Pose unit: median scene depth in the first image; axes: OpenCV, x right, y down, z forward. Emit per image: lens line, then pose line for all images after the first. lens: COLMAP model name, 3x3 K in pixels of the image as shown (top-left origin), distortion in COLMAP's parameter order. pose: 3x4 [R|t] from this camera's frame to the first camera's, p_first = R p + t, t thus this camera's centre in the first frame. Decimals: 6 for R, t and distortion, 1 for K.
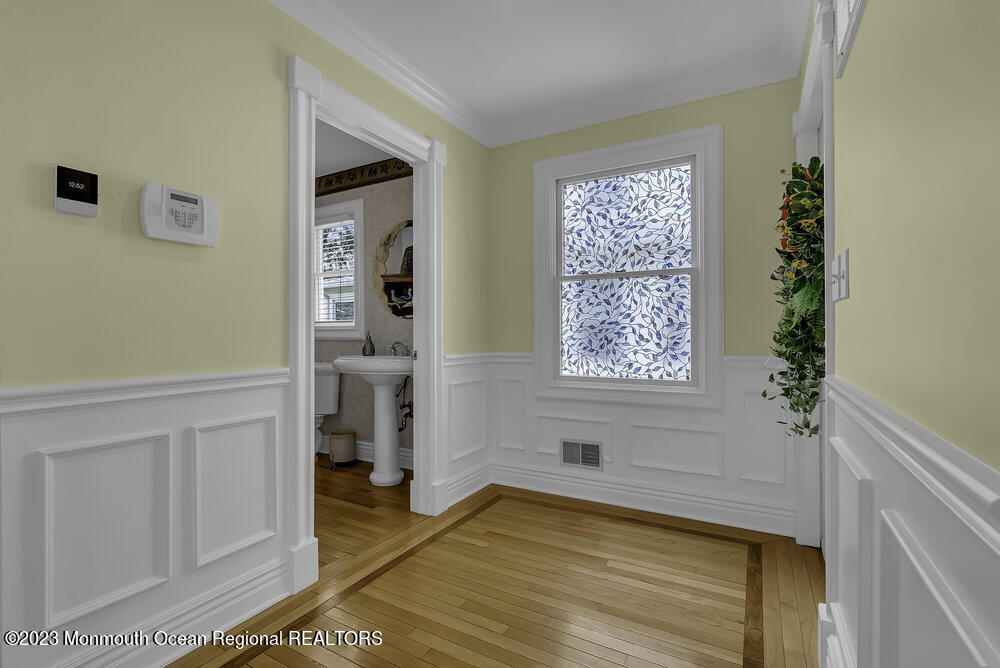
lens RADIAL K [[448.7, 0, 502.0], [0, 448.7, 332.5], [0, 0, 1]] dist [-0.012262, 0.000293]
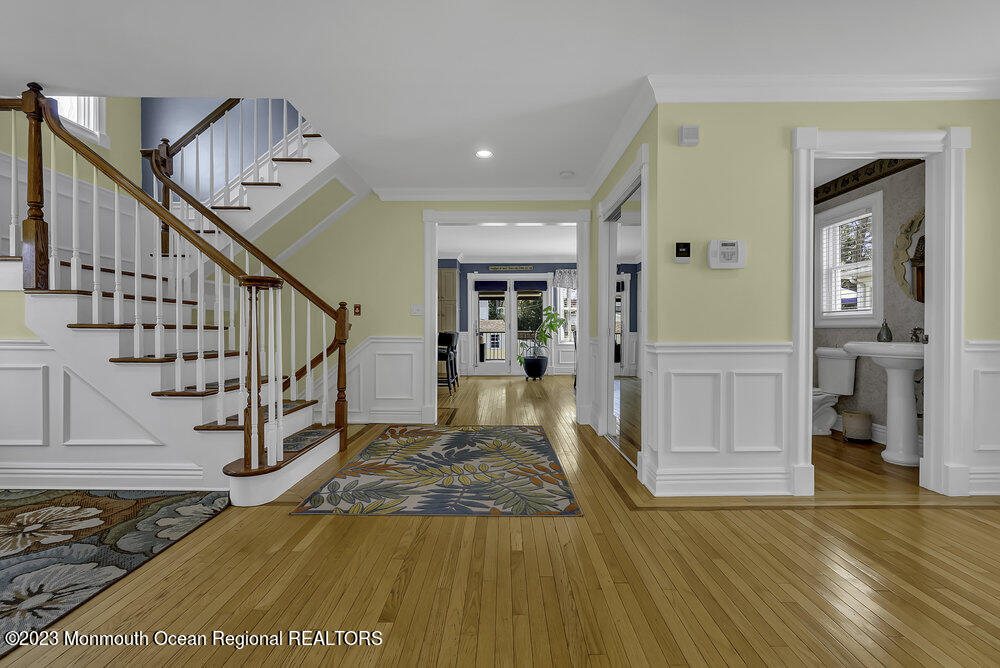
lens RADIAL K [[457.9, 0, 501.3], [0, 457.9, 332.1], [0, 0, 1]] dist [-0.003221, 0.001452]
pose [[0.489291, 0.008328, -0.872081, 0.236732], [0.002862, 0.999934, 0.011154, 0.017389], [0.872116, -0.007953, 0.489235, -0.368998]]
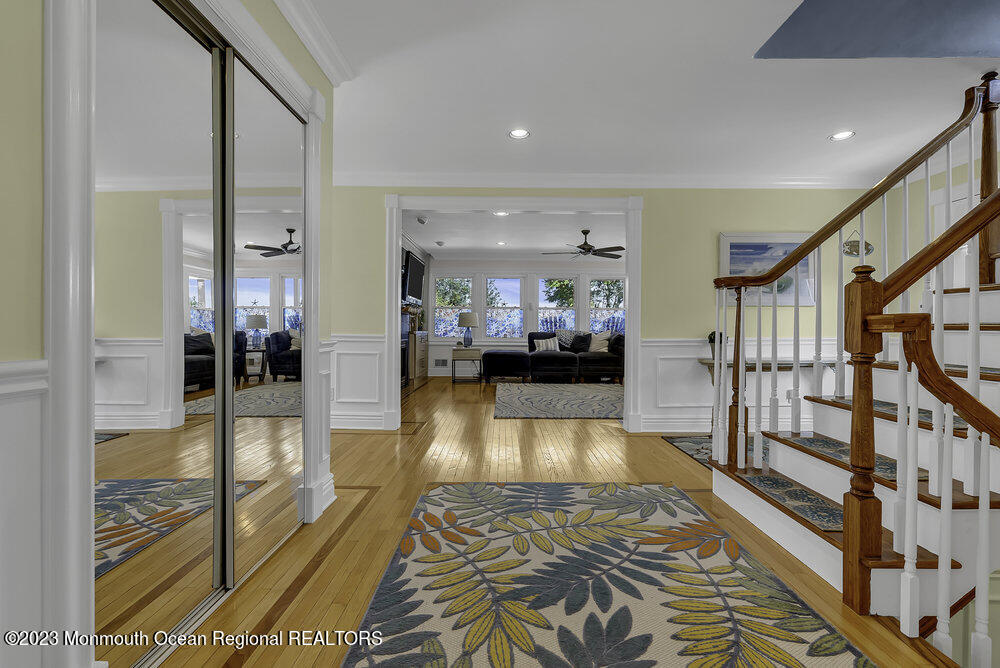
lens RADIAL K [[457.9, 0, 501.3], [0, 457.9, 332.1], [0, 0, 1]] dist [-0.003221, 0.001452]
pose [[-0.490665, -0.007362, 0.871317, -1.453269], [-0.010596, 0.999941, 0.002482, 0.030405], [-0.871284, -0.008015, -0.490714, 0.568310]]
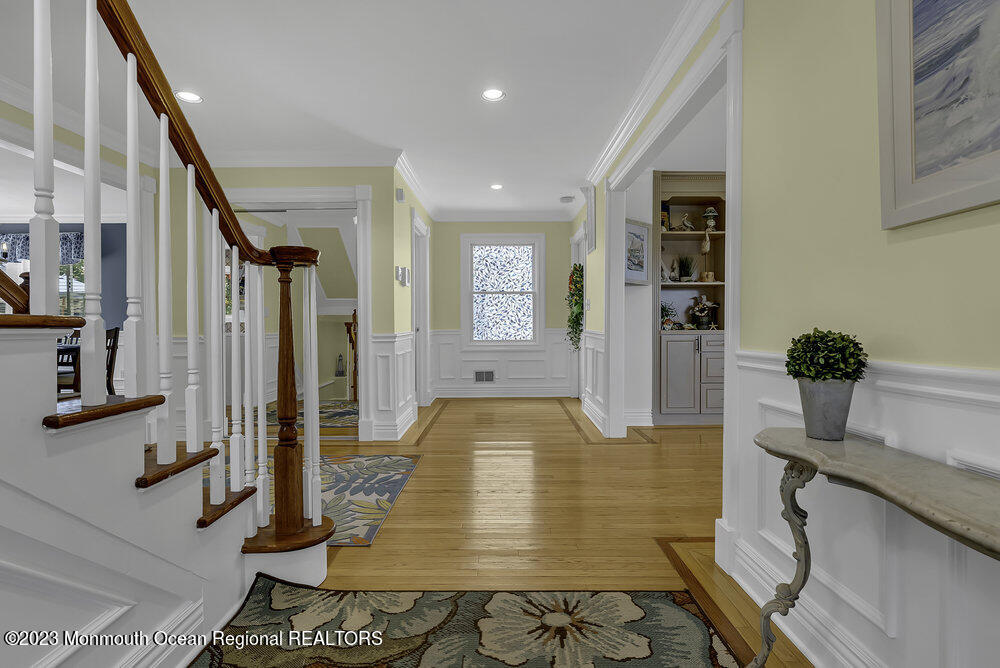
lens RADIAL K [[493.7, 0, 500.0], [0, 493.7, 334.0], [0, 0, 1]] dist [0.000270, 0.000448]
pose [[0.870557, -0.012906, 0.491899, -0.932519], [0.000629, 0.999684, 0.025114, 0.012548], [-0.492068, -0.021554, 0.870290, -1.091972]]
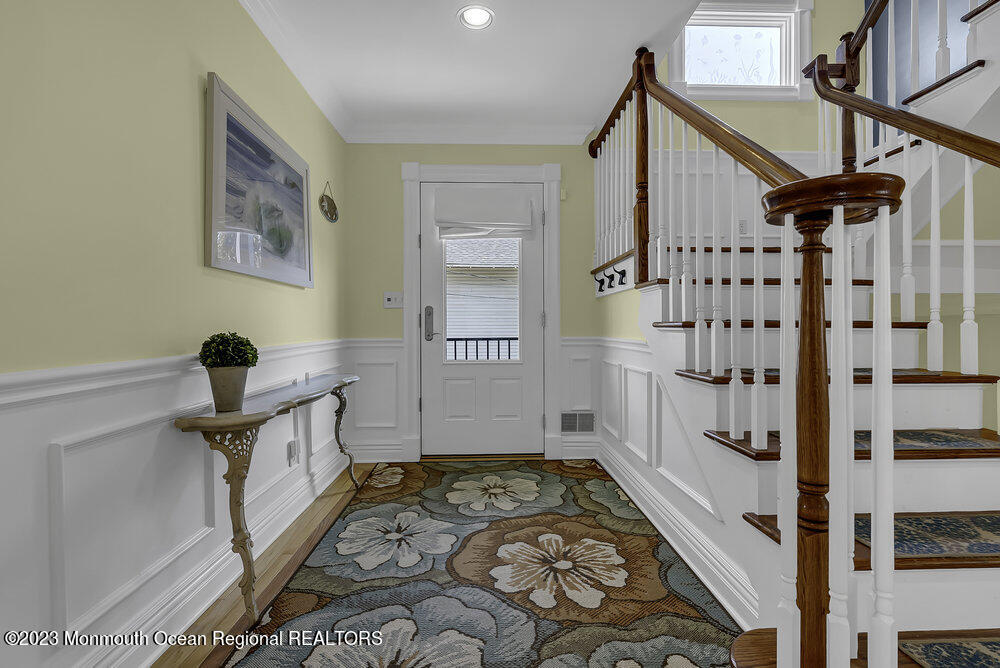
lens RADIAL K [[457.9, 0, 501.3], [0, 457.9, 332.1], [0, 0, 1]] dist [-0.003221, 0.001452]
pose [[-0.850923, 0.007050, -0.525243, -0.440105], [0.008144, 0.999967, 0.000228, 0.022941], [0.525227, -0.004083, -0.850952, -0.166382]]
